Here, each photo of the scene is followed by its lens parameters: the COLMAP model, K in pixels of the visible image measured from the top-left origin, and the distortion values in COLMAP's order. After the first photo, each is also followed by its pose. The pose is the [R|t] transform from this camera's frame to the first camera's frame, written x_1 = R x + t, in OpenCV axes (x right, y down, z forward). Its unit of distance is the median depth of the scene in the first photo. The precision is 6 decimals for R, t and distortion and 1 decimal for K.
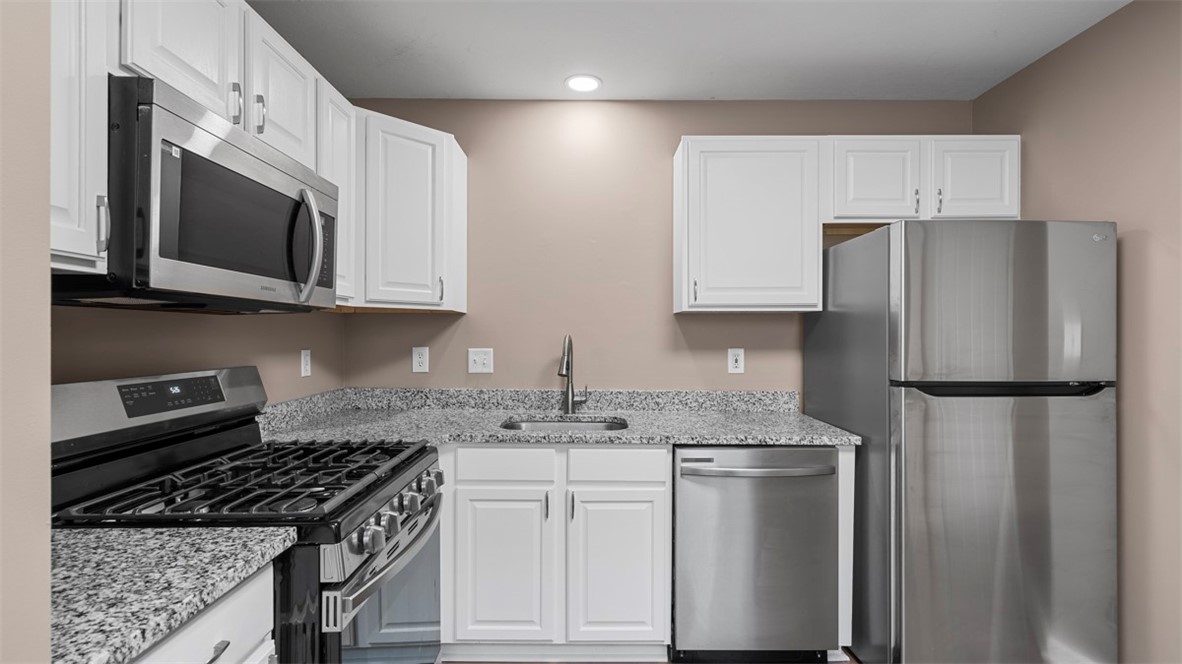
lens RADIAL K [[558.1, 0, 593.6], [0, 558.1, 335.6], [0, 0, 1]] dist [-0.016476, 0.000101]
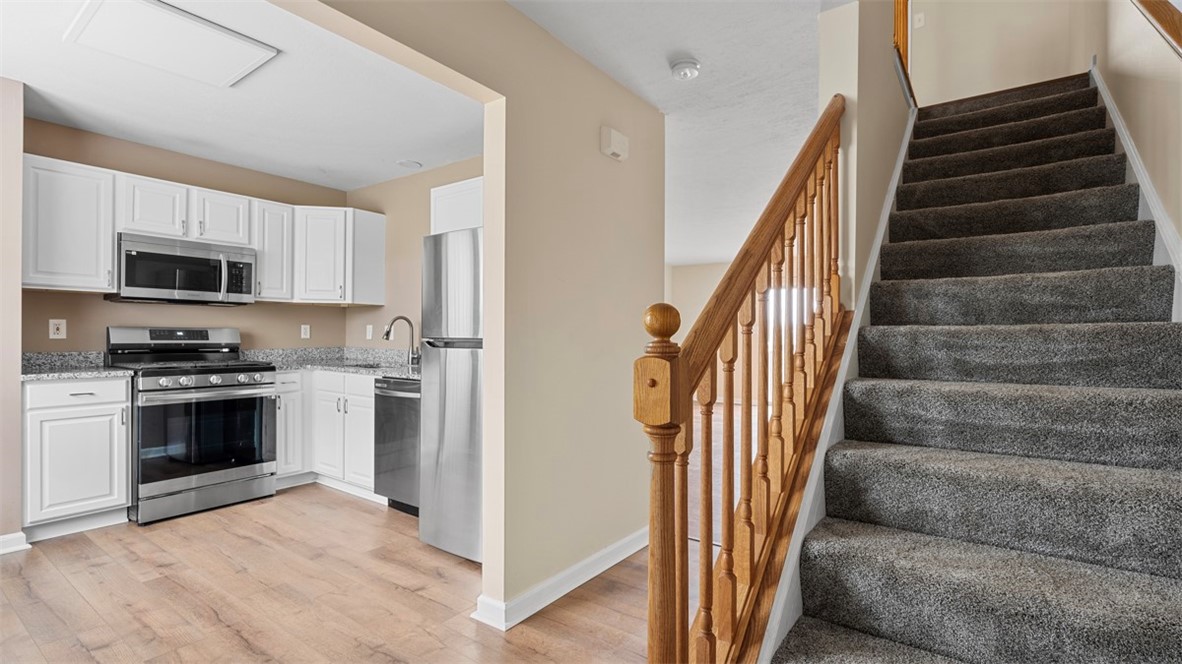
lens RADIAL K [[539.6, 0, 591.0], [0, 539.6, 332.0], [0, 0, 1]] dist [-0.000264, 0.000451]
pose [[0.808584, 0.000686, -0.588381, 1.472871], [-0.005908, 0.999958, -0.006954, 0.058191], [0.588351, 0.009099, 0.808554, 0.021505]]
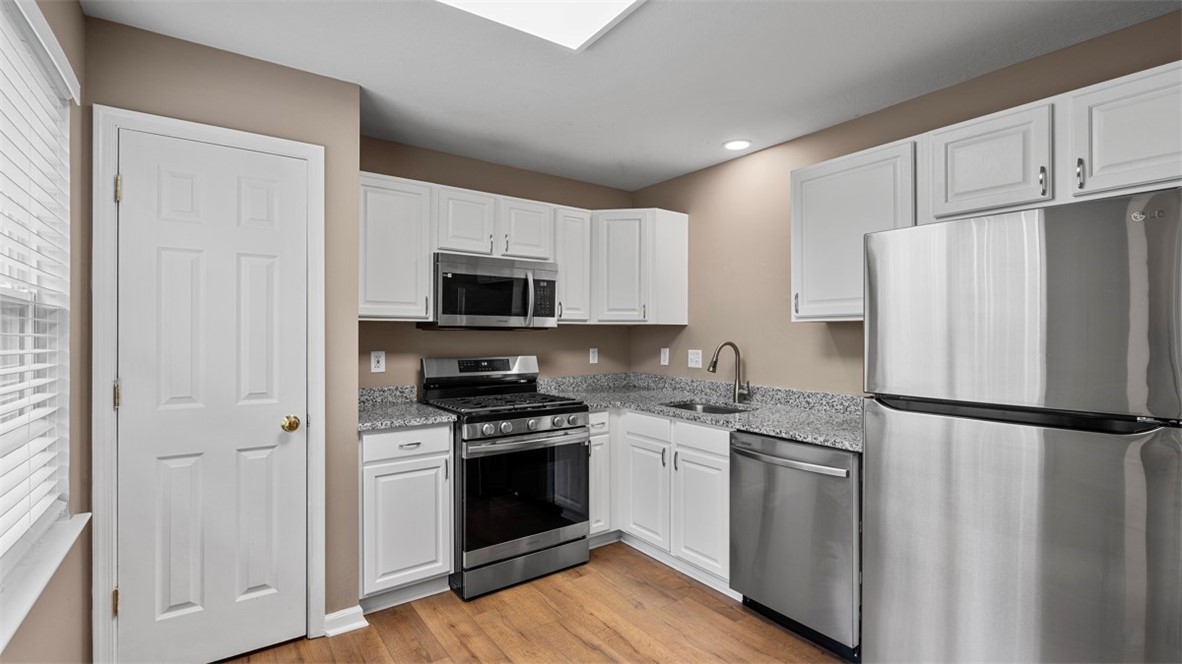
lens RADIAL K [[531.6, 0, 591.0], [0, 531.6, 332.0], [0, 0, 1]] dist [0.001252, 0.000695]
pose [[0.580112, -0.003048, -0.814531, 0.838677], [-0.001197, 0.999989, -0.004595, -0.018070], [0.814536, 0.003641, 0.580102, 0.019505]]
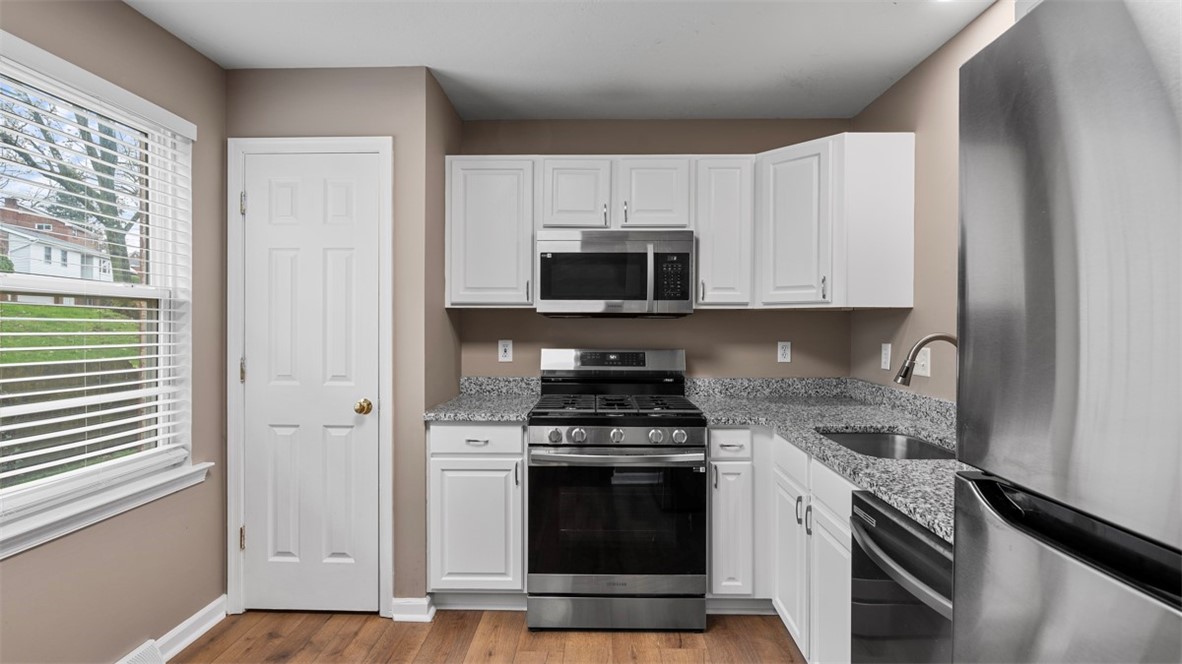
lens RADIAL K [[543.6, 0, 591.8], [0, 543.6, 326.7], [0, 0, 1]] dist [-0.000493, 0.000797]
pose [[-0.033119, 0.001927, -0.999450, 0.758932], [-0.002507, 0.999995, 0.002011, -0.011220], [0.999448, 0.002572, -0.033114, 0.590929]]
